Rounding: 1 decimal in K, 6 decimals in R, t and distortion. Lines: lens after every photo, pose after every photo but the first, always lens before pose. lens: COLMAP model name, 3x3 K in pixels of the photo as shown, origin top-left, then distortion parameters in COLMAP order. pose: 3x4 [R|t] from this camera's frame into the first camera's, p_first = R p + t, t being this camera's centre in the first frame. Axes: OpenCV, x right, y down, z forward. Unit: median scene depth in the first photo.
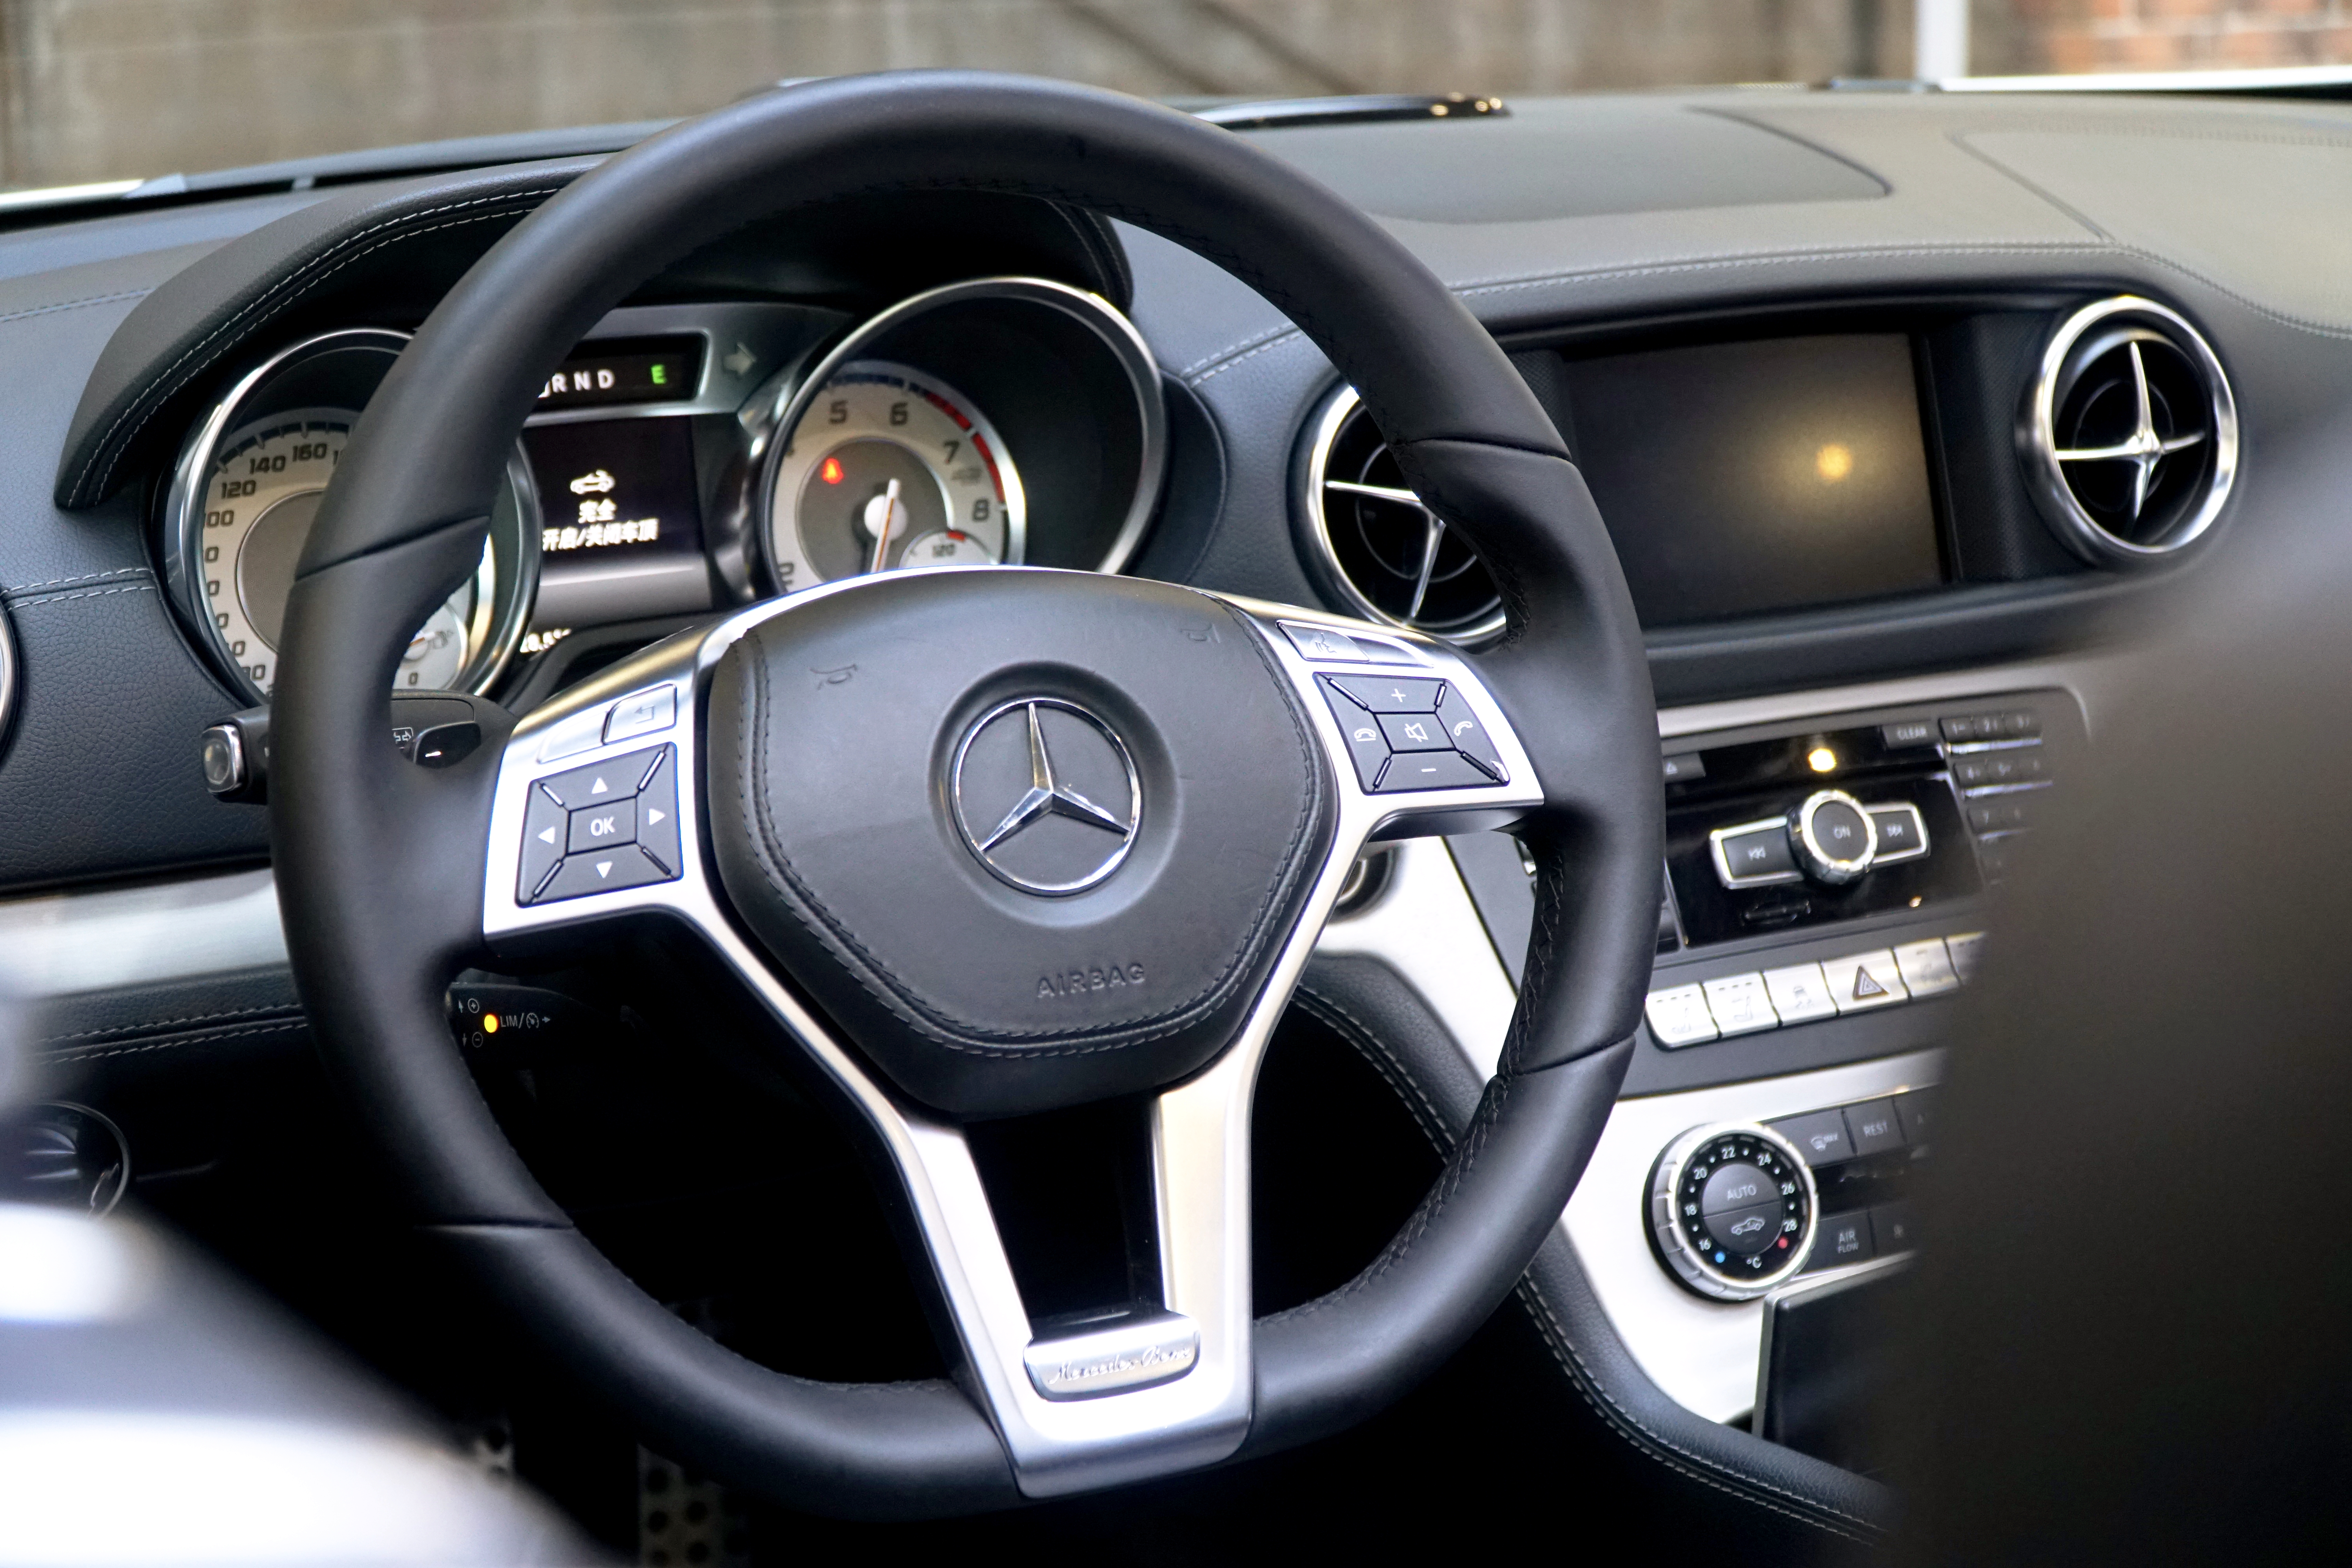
lens RADIAL K [[3889.9, 0, 1178.6], [0, 3889.9, 789.0], [0, 0, 1]] dist [-0.154393, 0.000000]
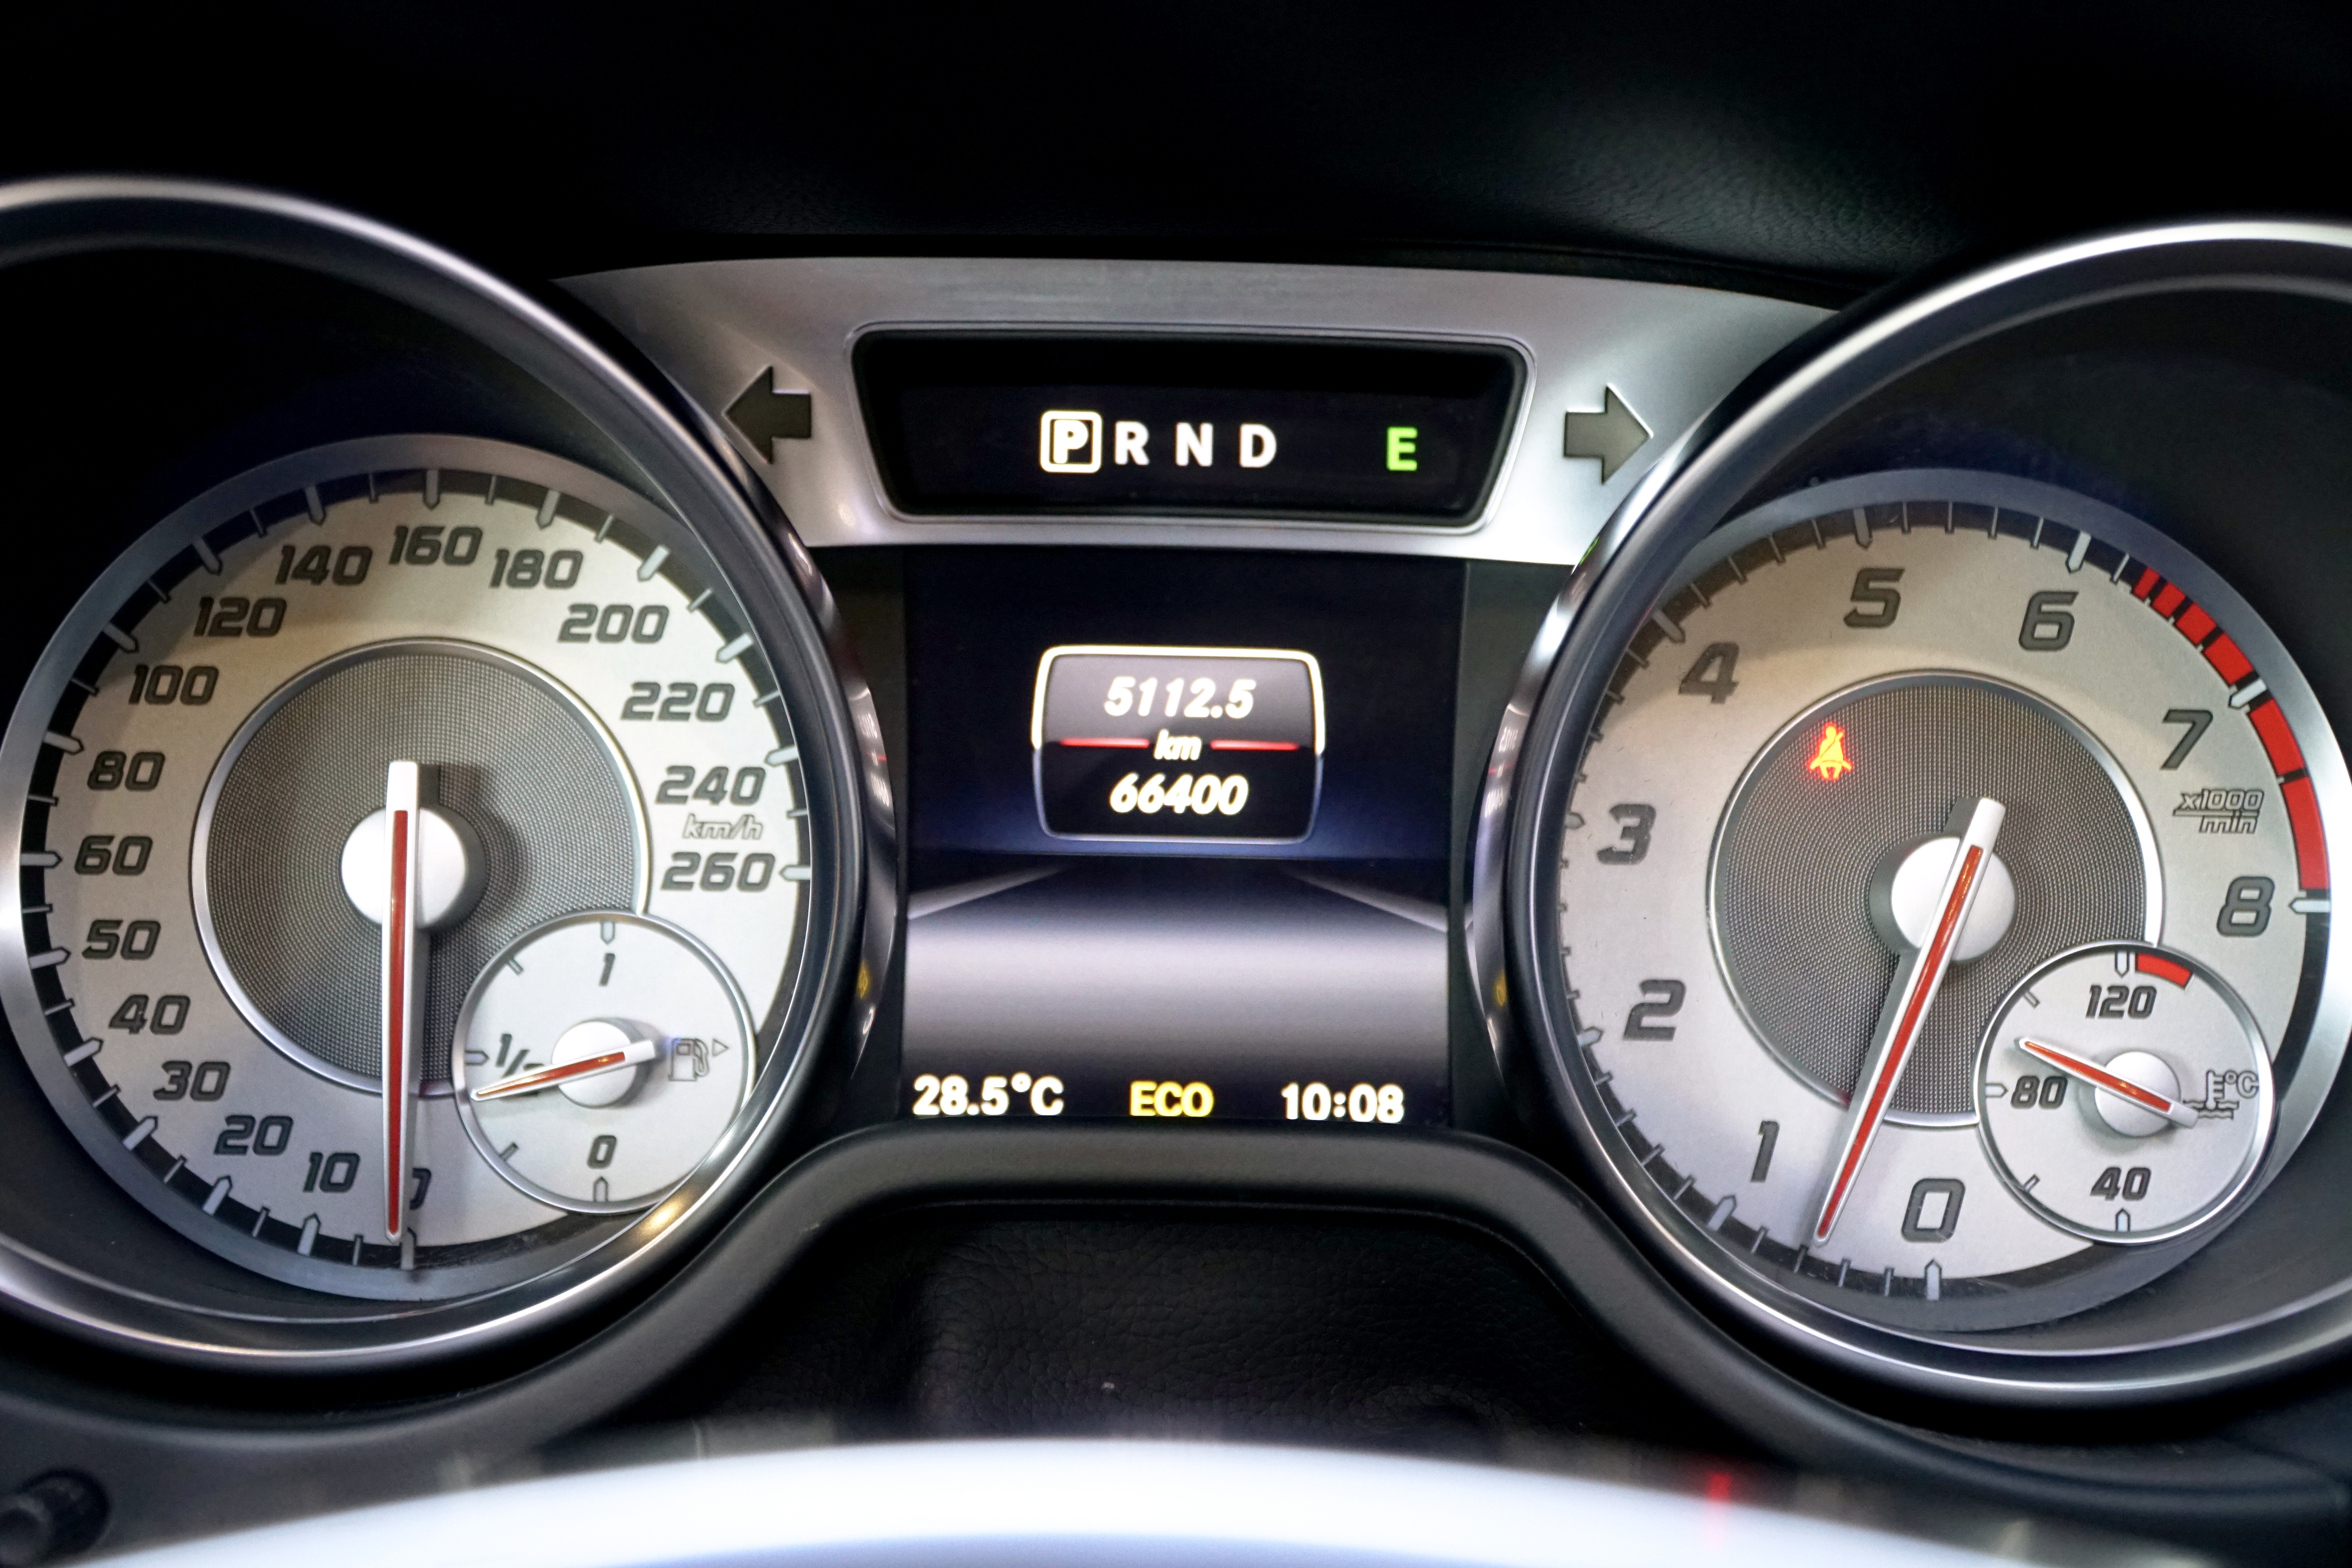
lens RADIAL K [[3117.2, 0, 1175.7], [0, 3117.2, 780.7], [0, 0, 1]] dist [0.038984, 0.000000]
pose [[0.879159, 0.140932, -0.455211, -0.007084], [-0.144704, 0.989113, 0.026756, -0.078347], [0.454026, 0.042348, 0.889981, 0.705029]]
